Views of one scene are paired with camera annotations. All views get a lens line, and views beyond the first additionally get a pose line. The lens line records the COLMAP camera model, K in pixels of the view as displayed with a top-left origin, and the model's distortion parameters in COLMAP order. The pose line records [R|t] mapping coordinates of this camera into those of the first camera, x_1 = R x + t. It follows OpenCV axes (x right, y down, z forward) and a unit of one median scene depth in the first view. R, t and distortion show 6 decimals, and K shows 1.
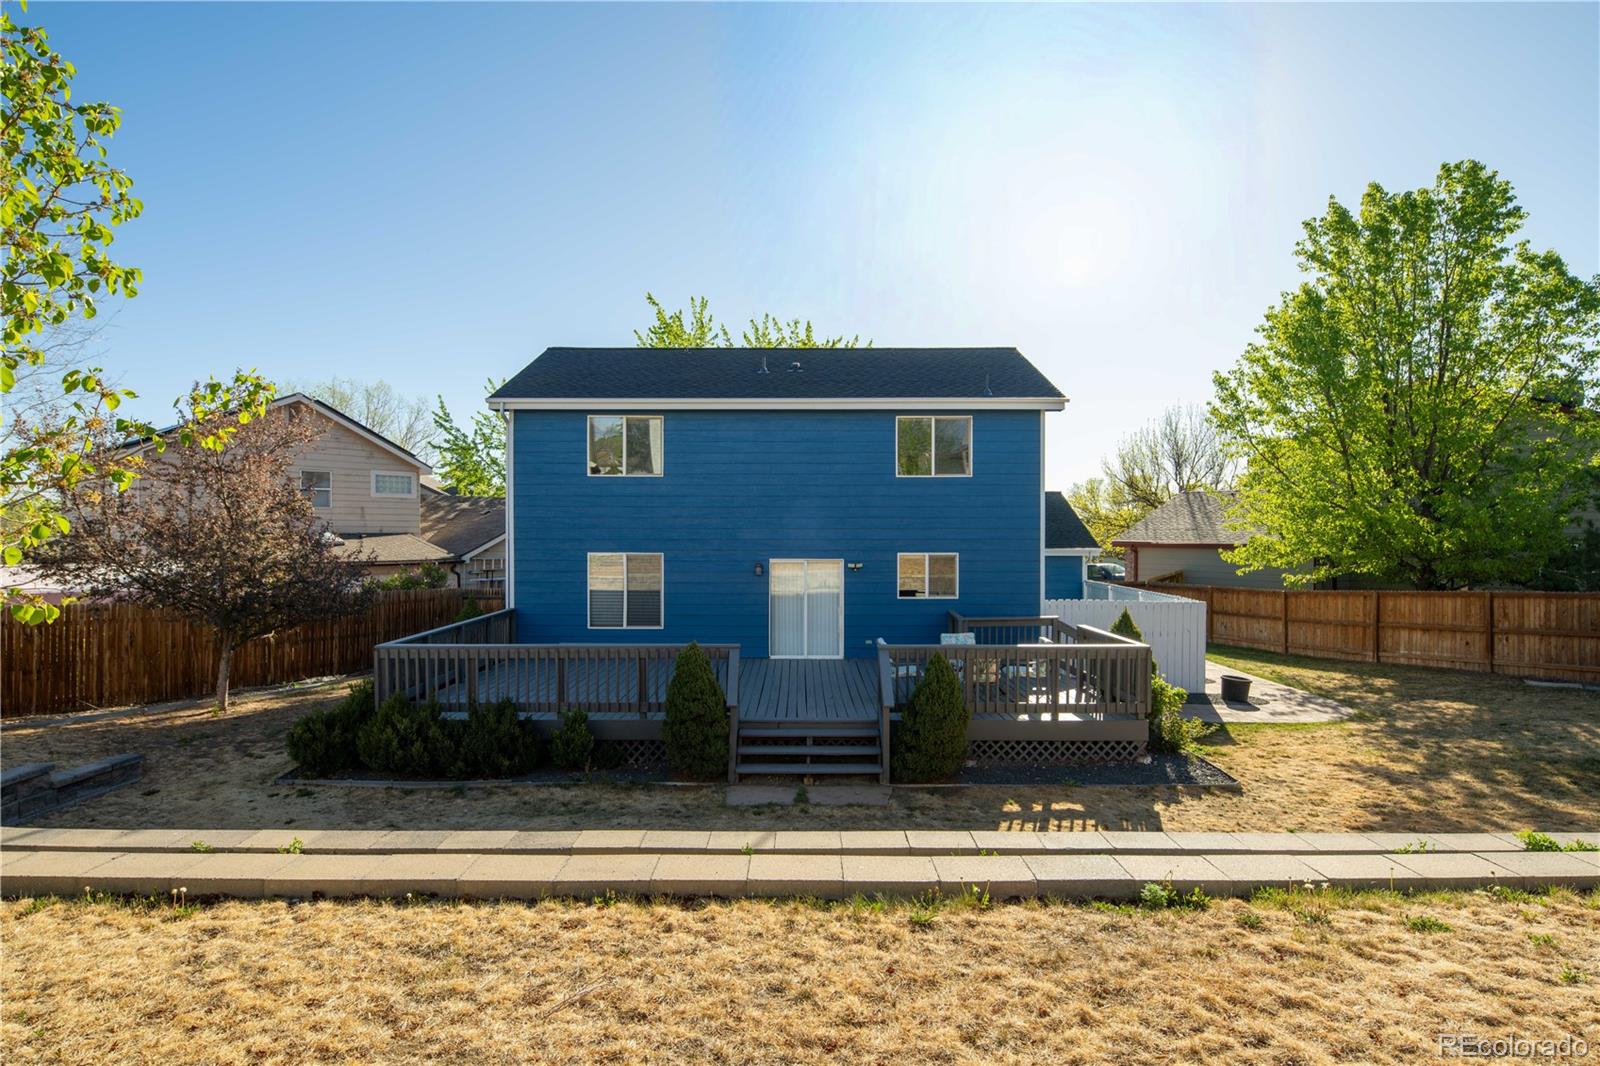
lens RADIAL K [[755.6, 0, 789.8], [0, 755.6, 531.9], [0, 0, 1]] dist [0.000419, 0.000151]
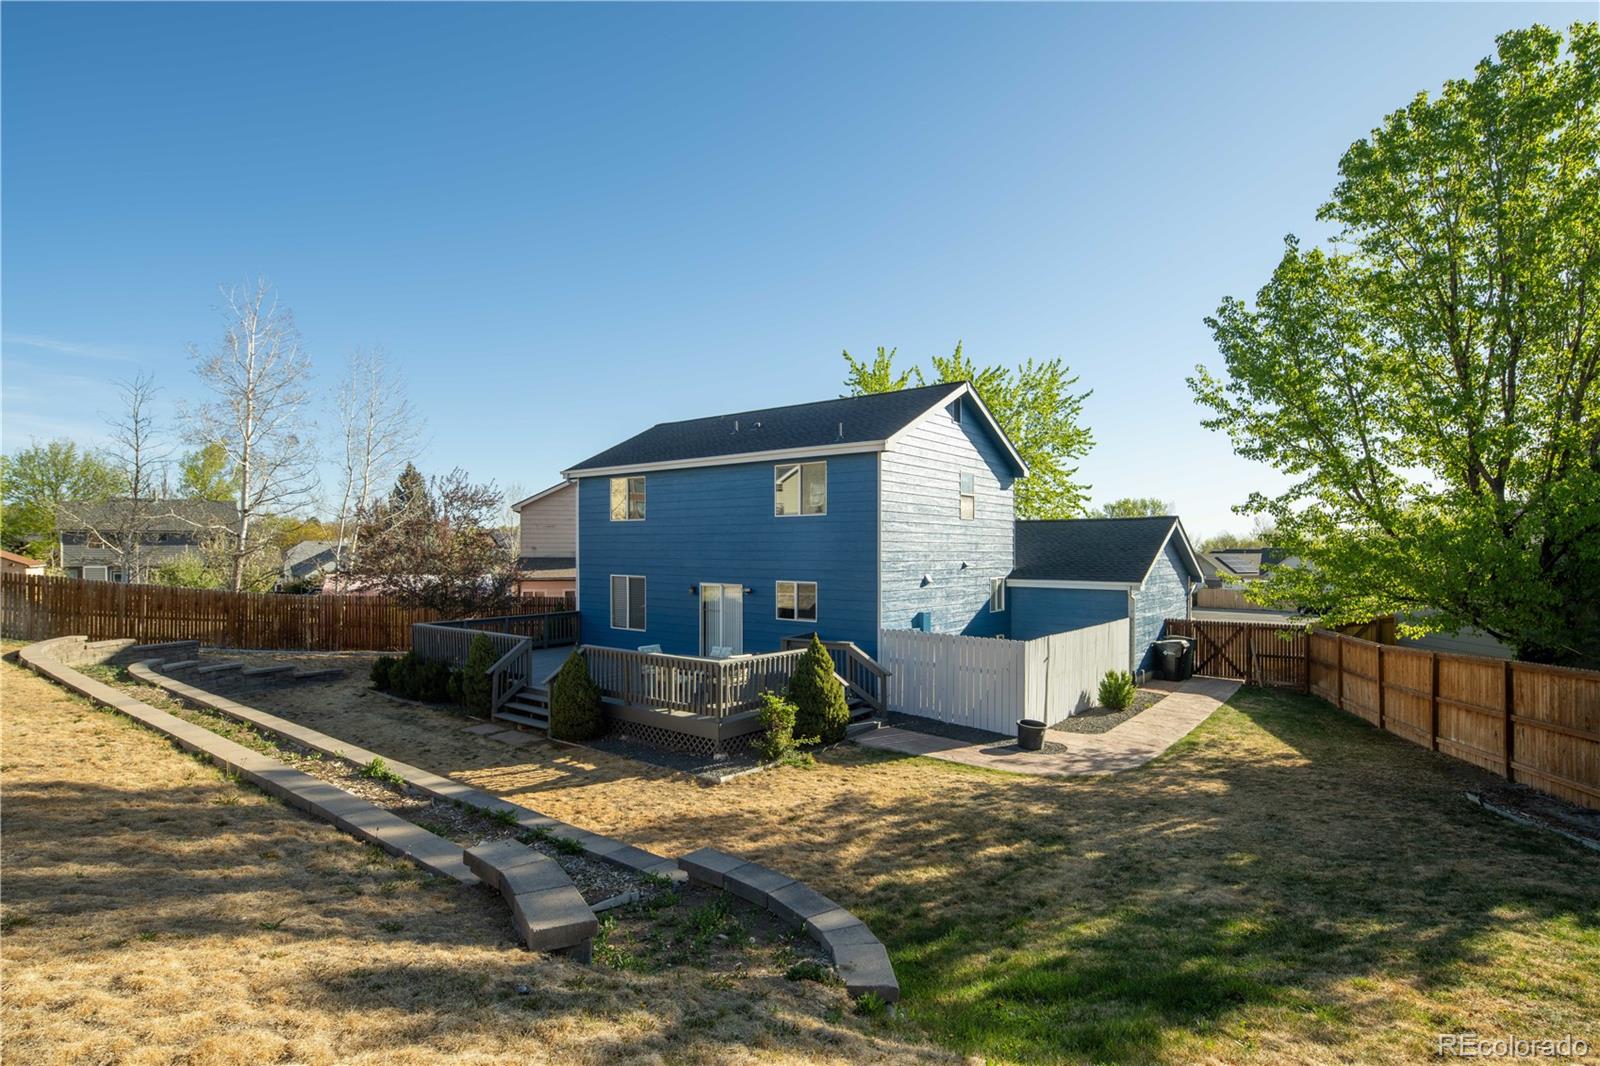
lens RADIAL K [[755.6, 0, 789.8], [0, 755.6, 531.9], [0, 0, 1]] dist [0.000419, 0.000151]
pose [[0.797449, -0.011670, -0.603273, 0.877687], [-0.002808, 0.999730, -0.023053, -0.021275], [0.603379, 0.020077, 0.797201, 0.063811]]
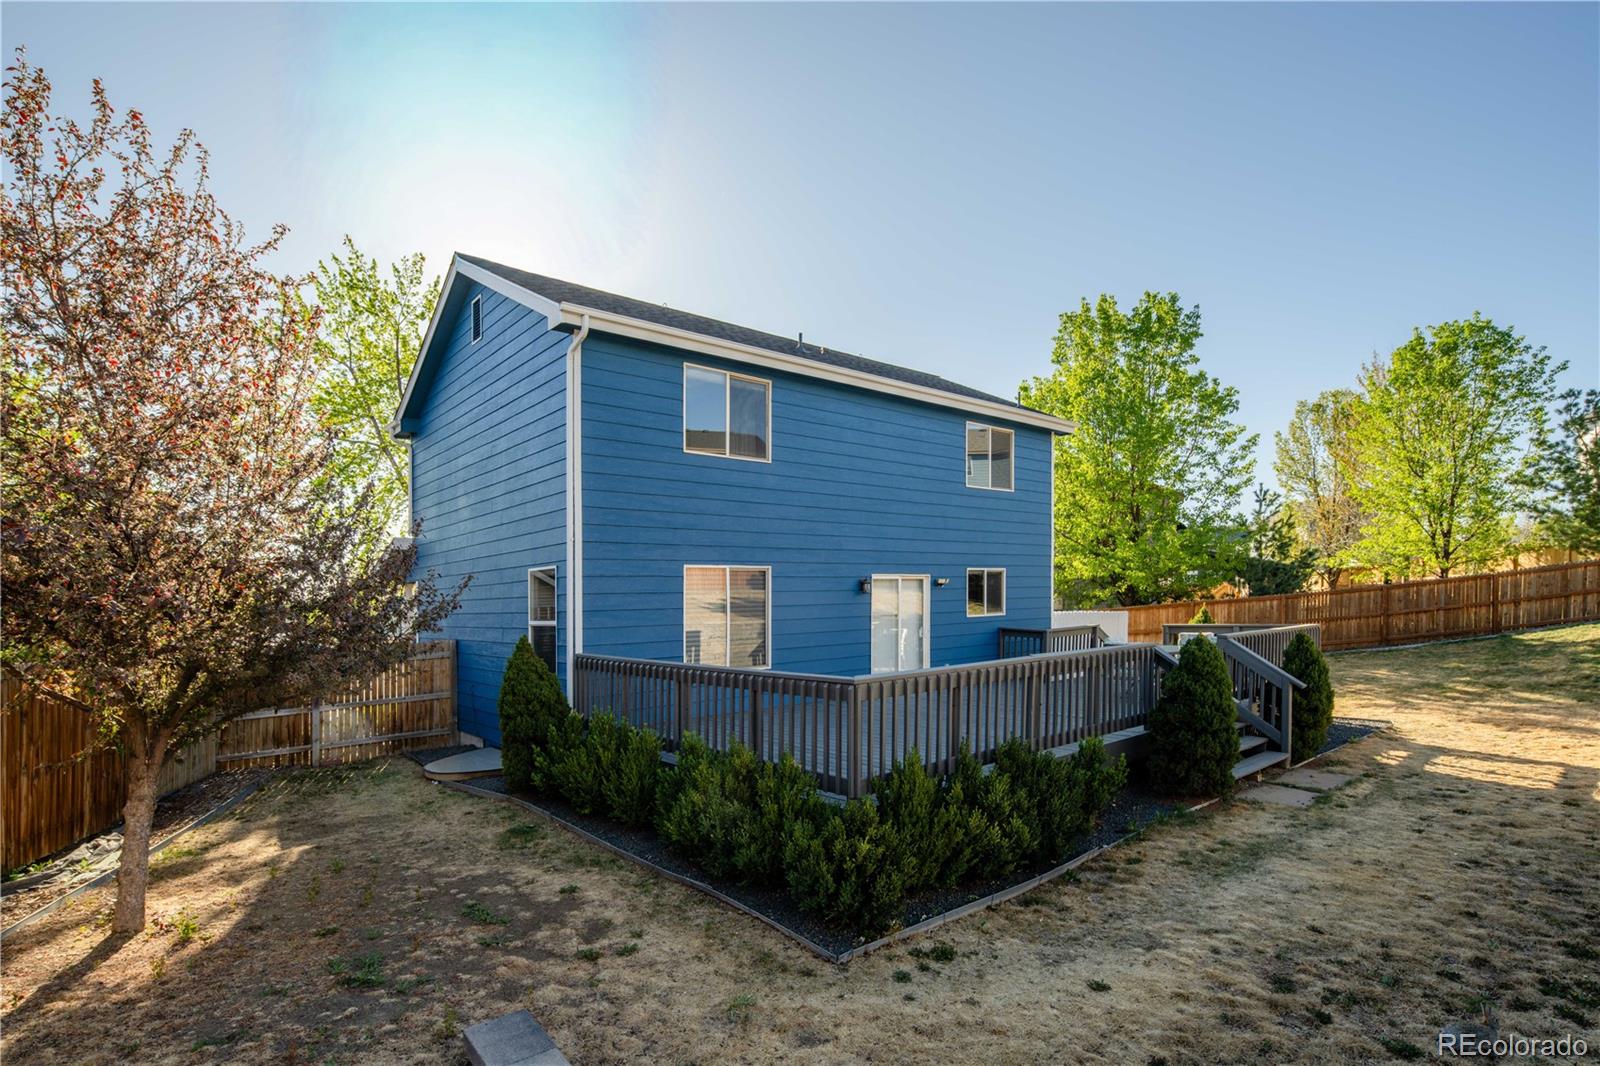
lens RADIAL K [[790.6, 0, 790.2], [0, 790.6, 595.0], [0, 0, 1]] dist [0.003626, 0.000374]
pose [[0.751255, -0.014005, 0.659864, -0.677826], [0.017341, 0.999849, 0.001479, 0.056272], [-0.659785, 0.010331, 0.751384, 0.404828]]
